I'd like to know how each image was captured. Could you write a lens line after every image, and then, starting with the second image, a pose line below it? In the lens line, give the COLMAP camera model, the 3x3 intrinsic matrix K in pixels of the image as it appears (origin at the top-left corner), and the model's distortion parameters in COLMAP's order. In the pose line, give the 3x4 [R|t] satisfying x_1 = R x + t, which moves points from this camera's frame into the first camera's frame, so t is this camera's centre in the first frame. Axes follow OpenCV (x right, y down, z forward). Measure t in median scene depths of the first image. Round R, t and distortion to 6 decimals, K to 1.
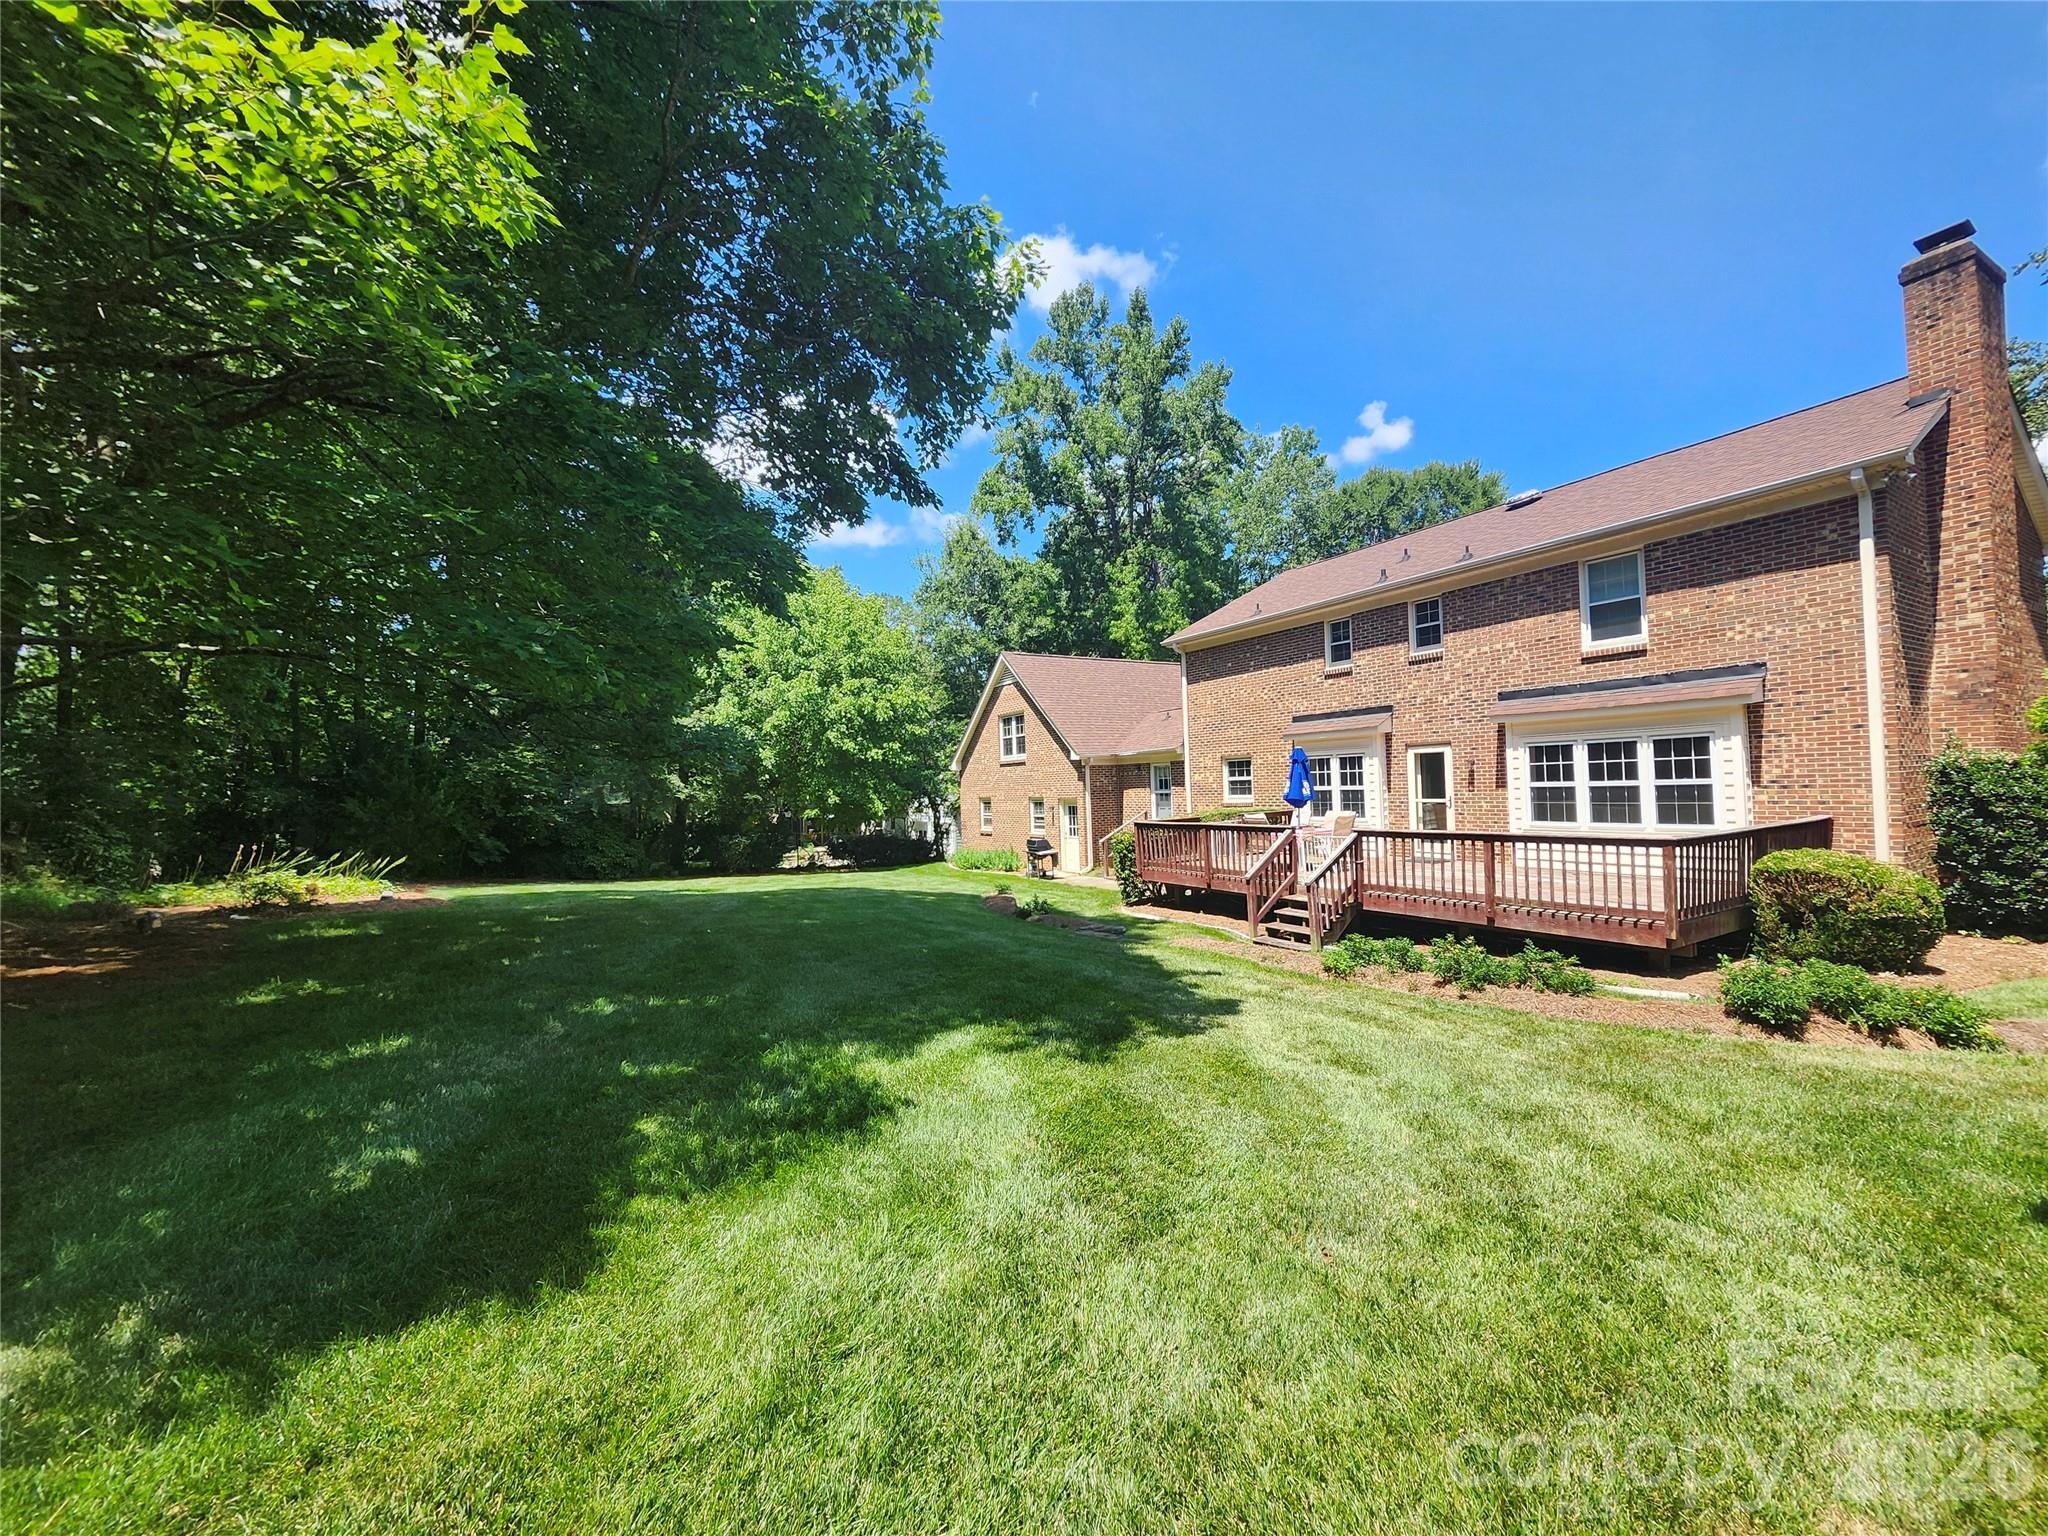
lens RADIAL K [[823.4, 0, 1024.0], [0, 823.4, 768.0], [0, 0, 1]] dist [0.000121, 0.000002]
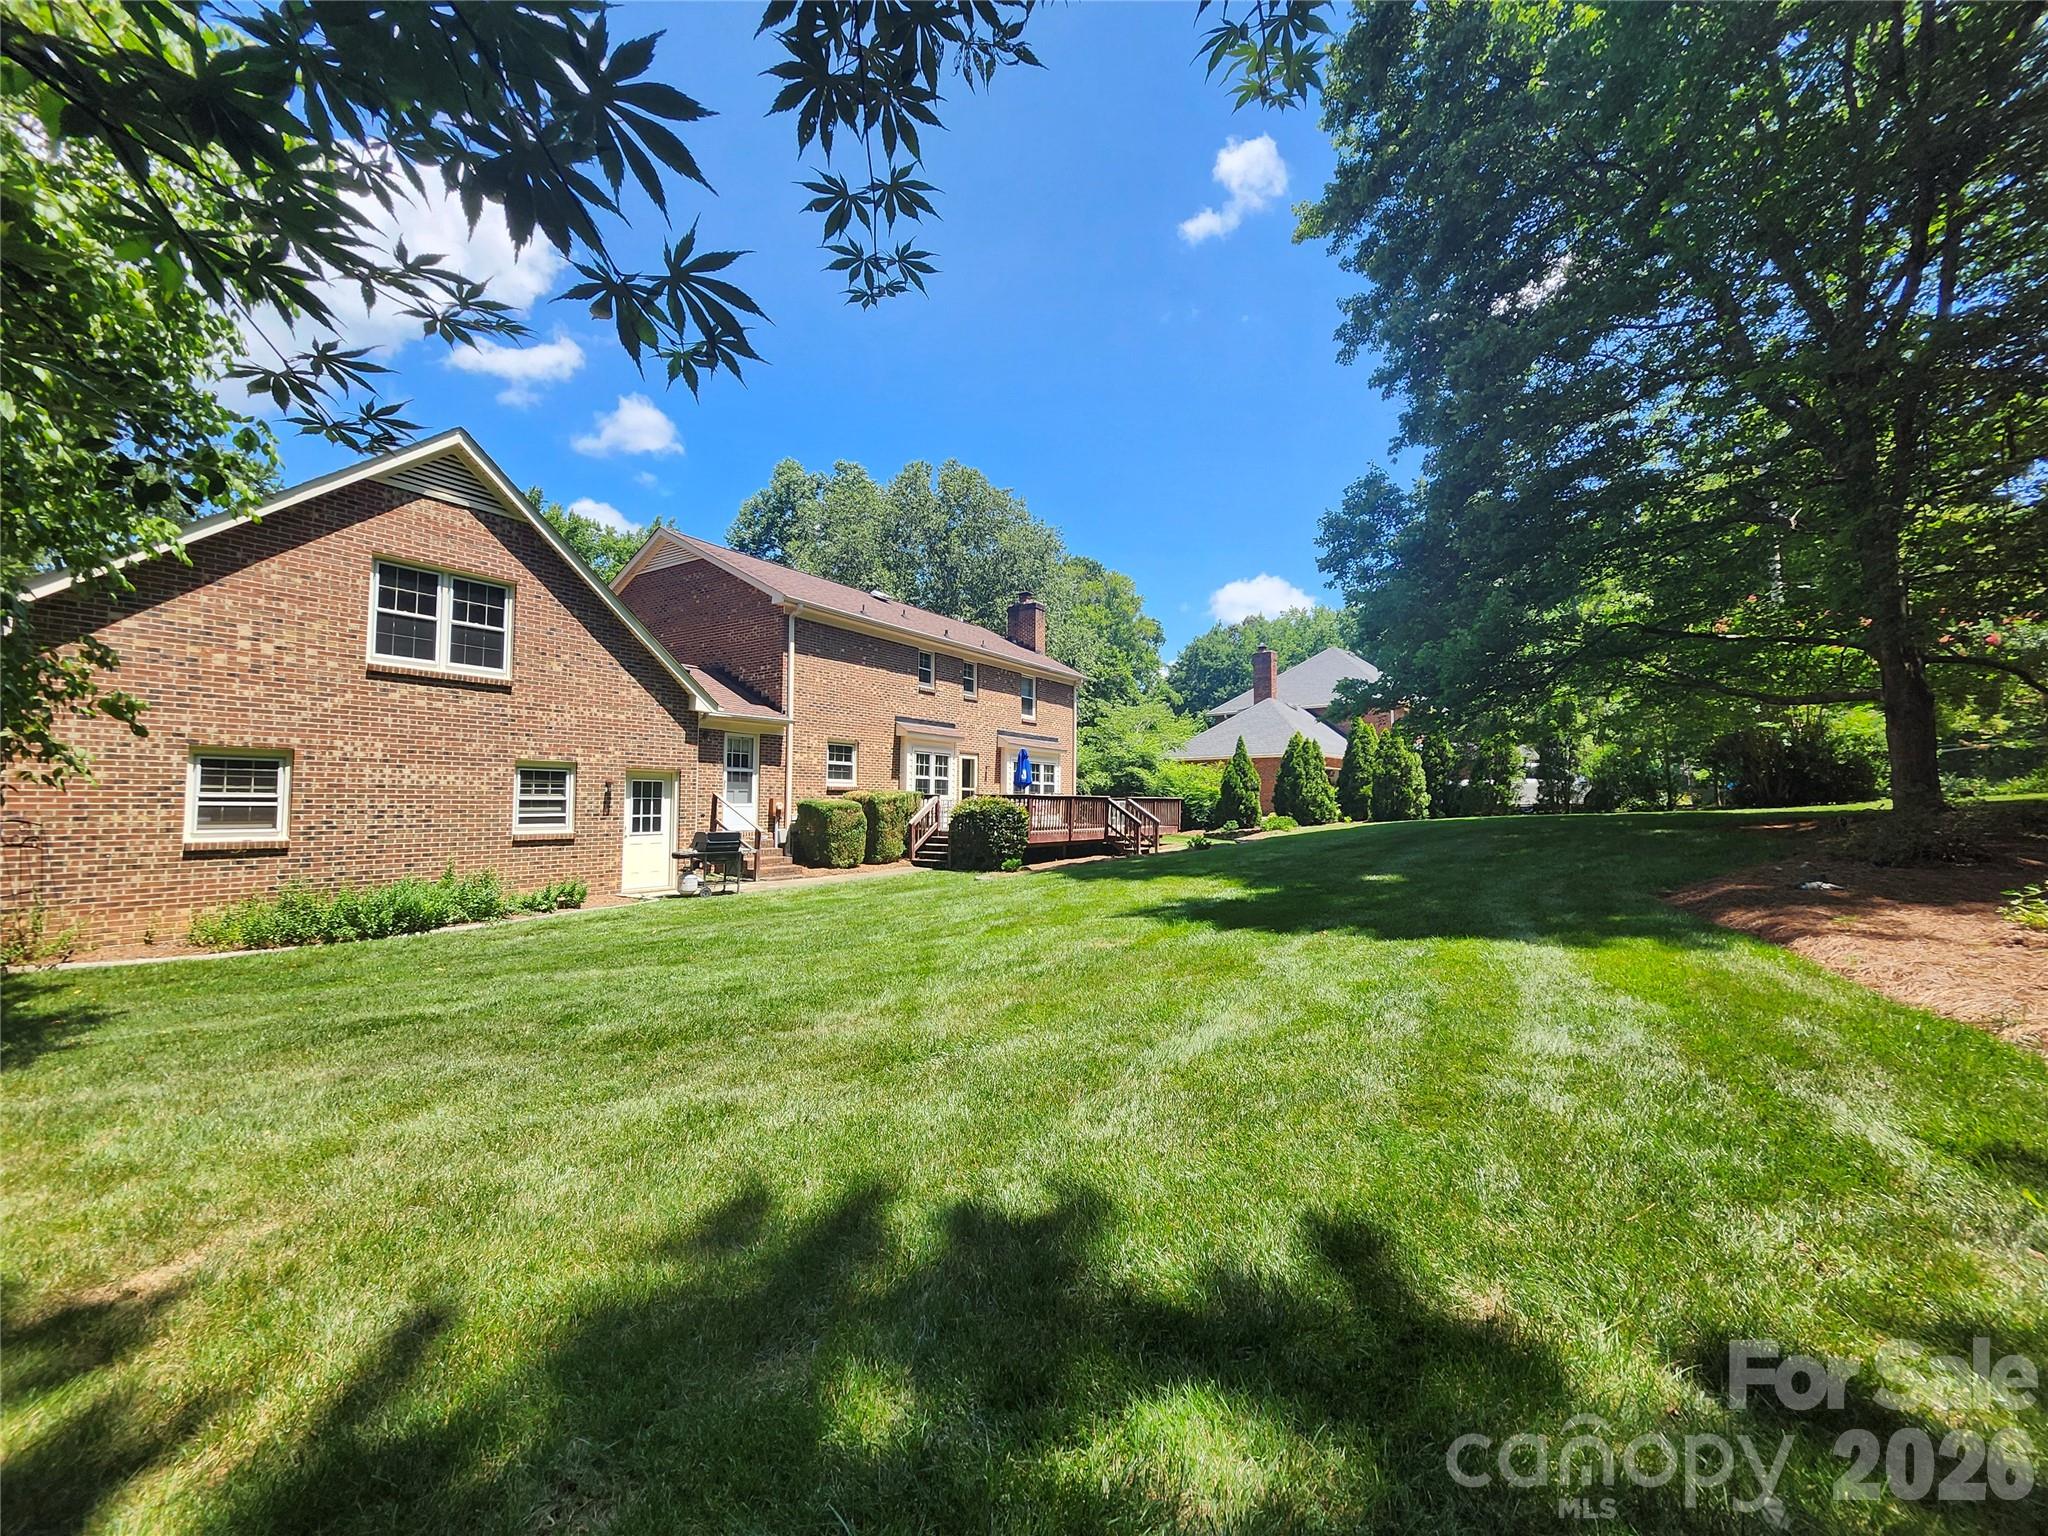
lens RADIAL K [[823.4, 0, 1024.0], [0, 823.4, 768.0], [0, 0, 1]] dist [0.000121, 0.000002]
pose [[-0.456231, 0.038870, 0.889012, -0.760410], [-0.042453, 0.996957, -0.065376, 0.077245], [-0.888848, -0.067568, -0.453192, 1.275524]]
